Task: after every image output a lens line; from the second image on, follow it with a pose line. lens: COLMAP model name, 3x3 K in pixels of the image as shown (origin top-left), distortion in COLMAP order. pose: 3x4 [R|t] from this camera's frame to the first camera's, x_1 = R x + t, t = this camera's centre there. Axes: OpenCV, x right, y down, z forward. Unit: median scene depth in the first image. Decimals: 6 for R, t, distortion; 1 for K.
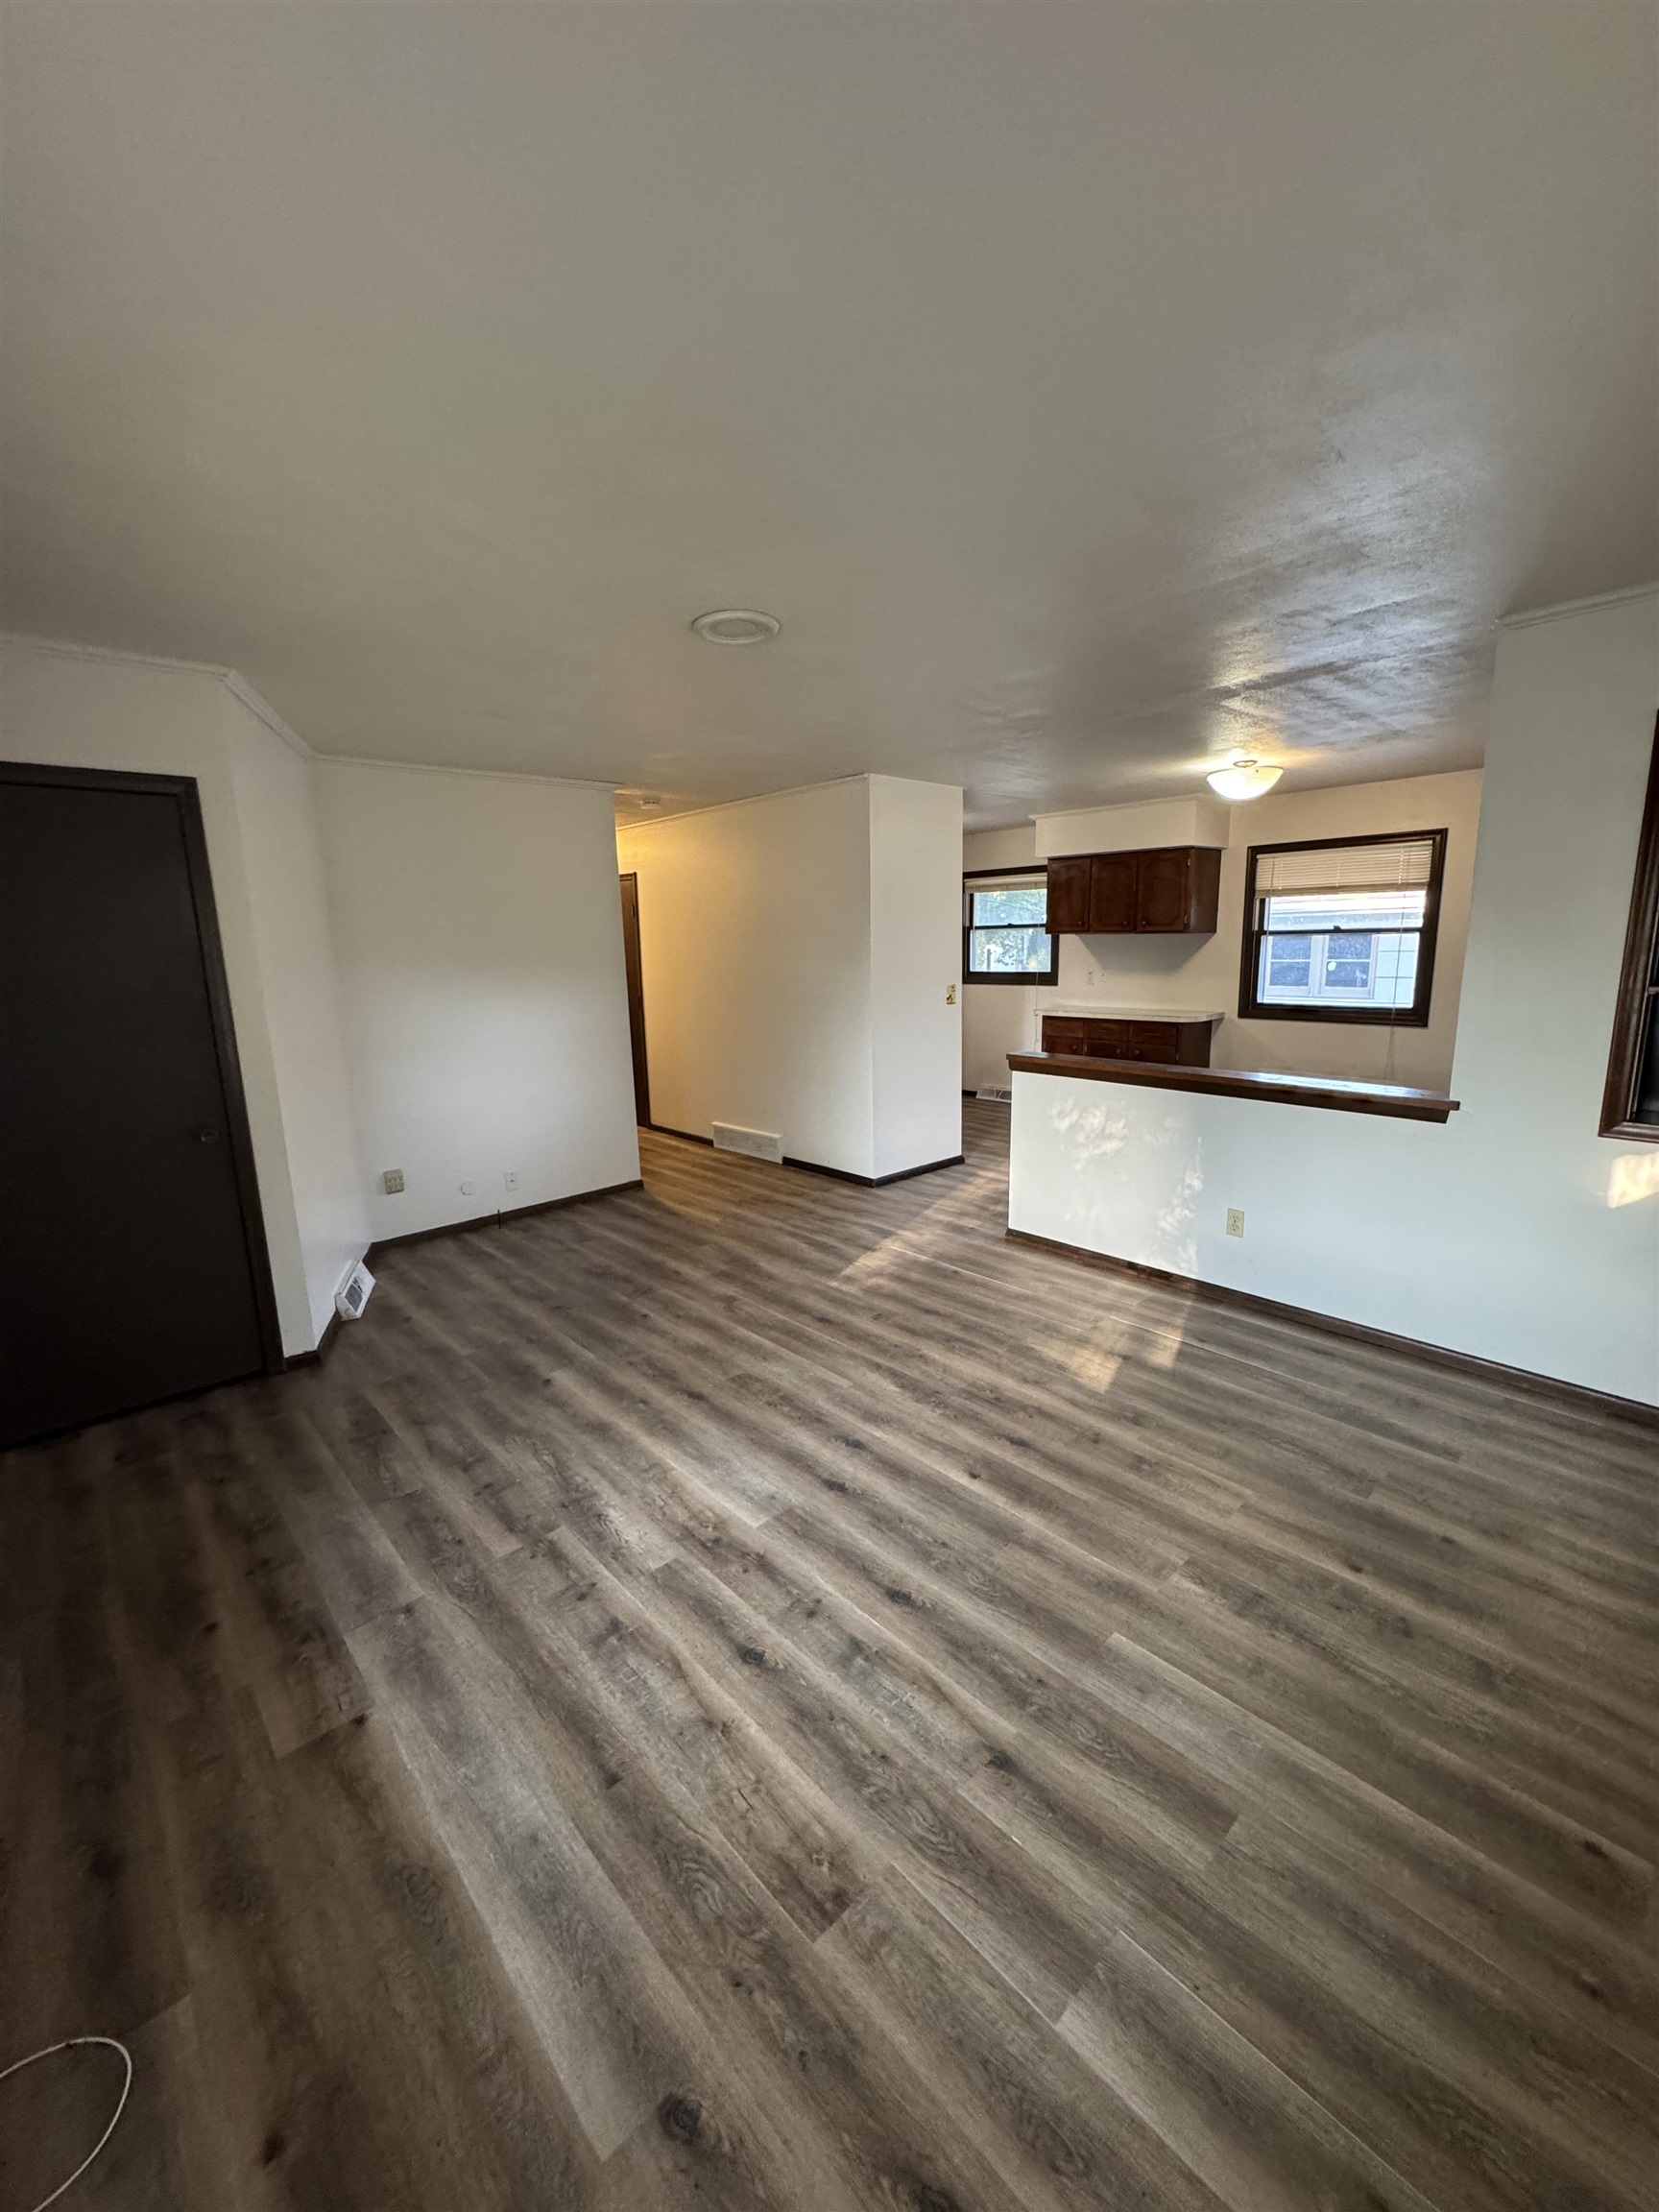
lens RADIAL K [[885.9, 0, 829.5], [0, 885.9, 1106.0], [0, 0, 1]] dist [-0.000359, 0.000618]
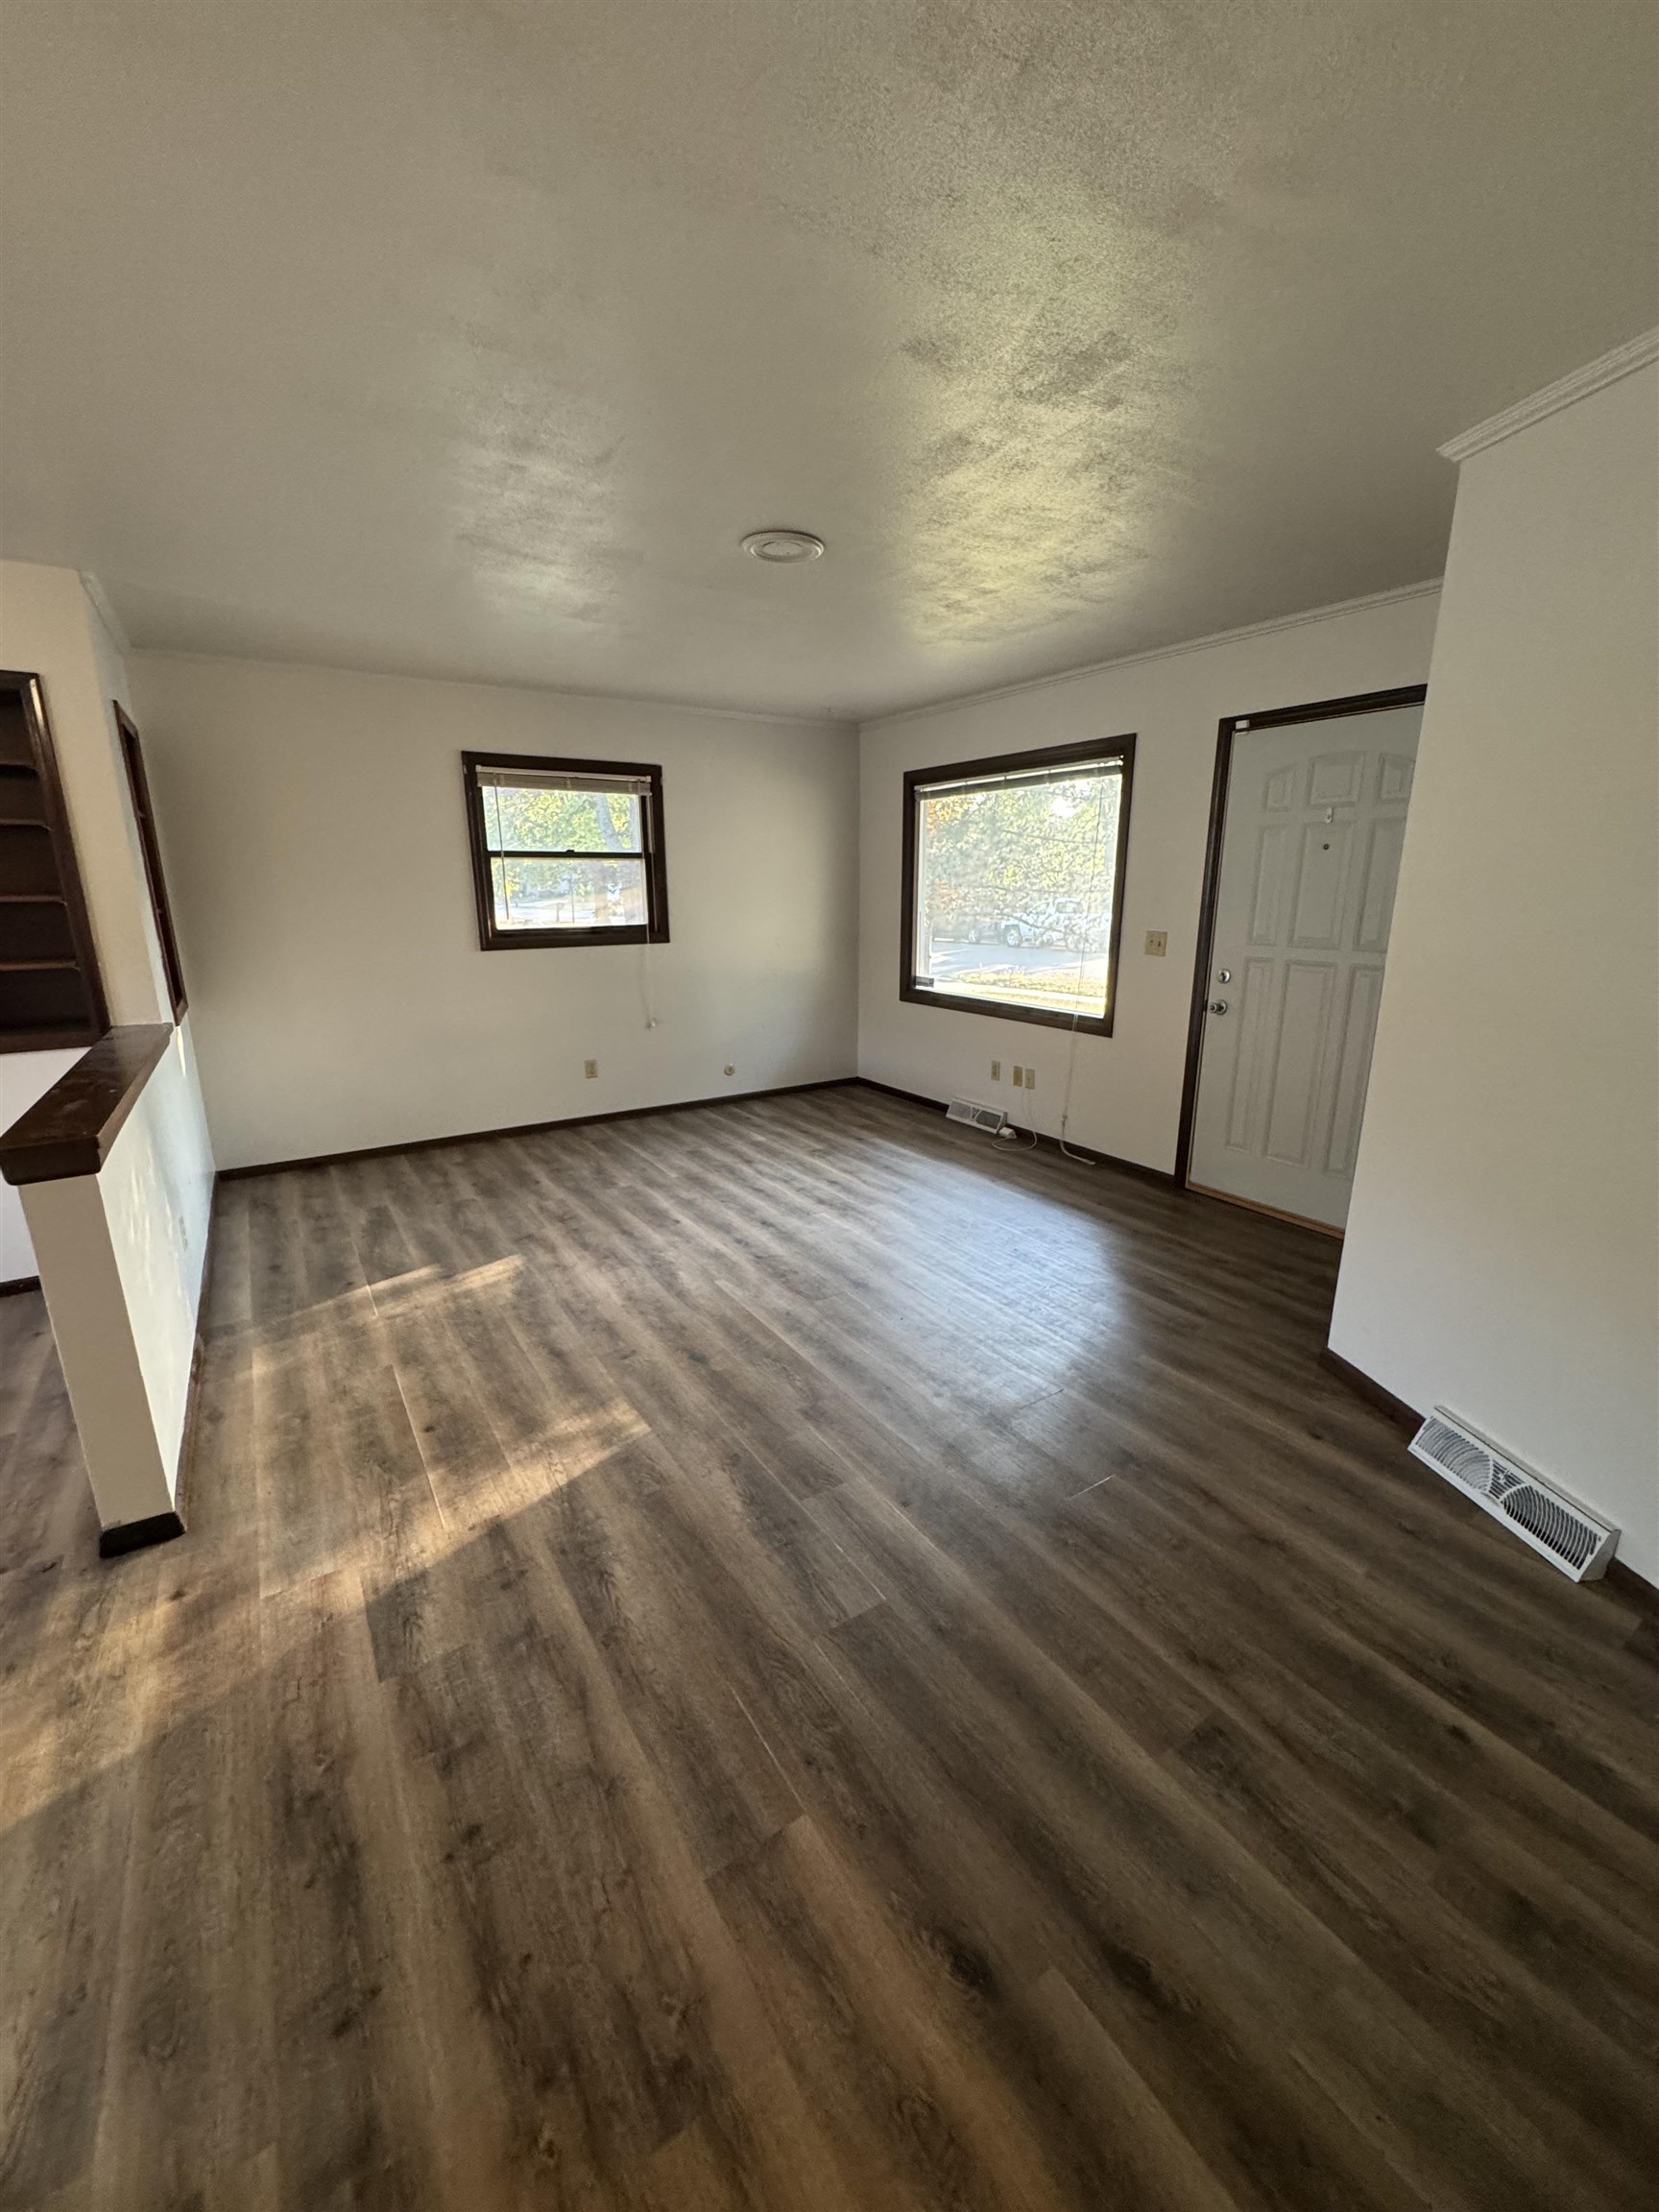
lens RADIAL K [[885.9, 0, 829.5], [0, 885.9, 1106.0], [0, 0, 1]] dist [-0.000359, 0.000618]
pose [[-0.985807, -0.010745, 0.167537, -0.289325], [0.061128, 0.906469, 0.417825, -0.316603], [-0.156357, 0.422136, -0.892947, 1.857562]]
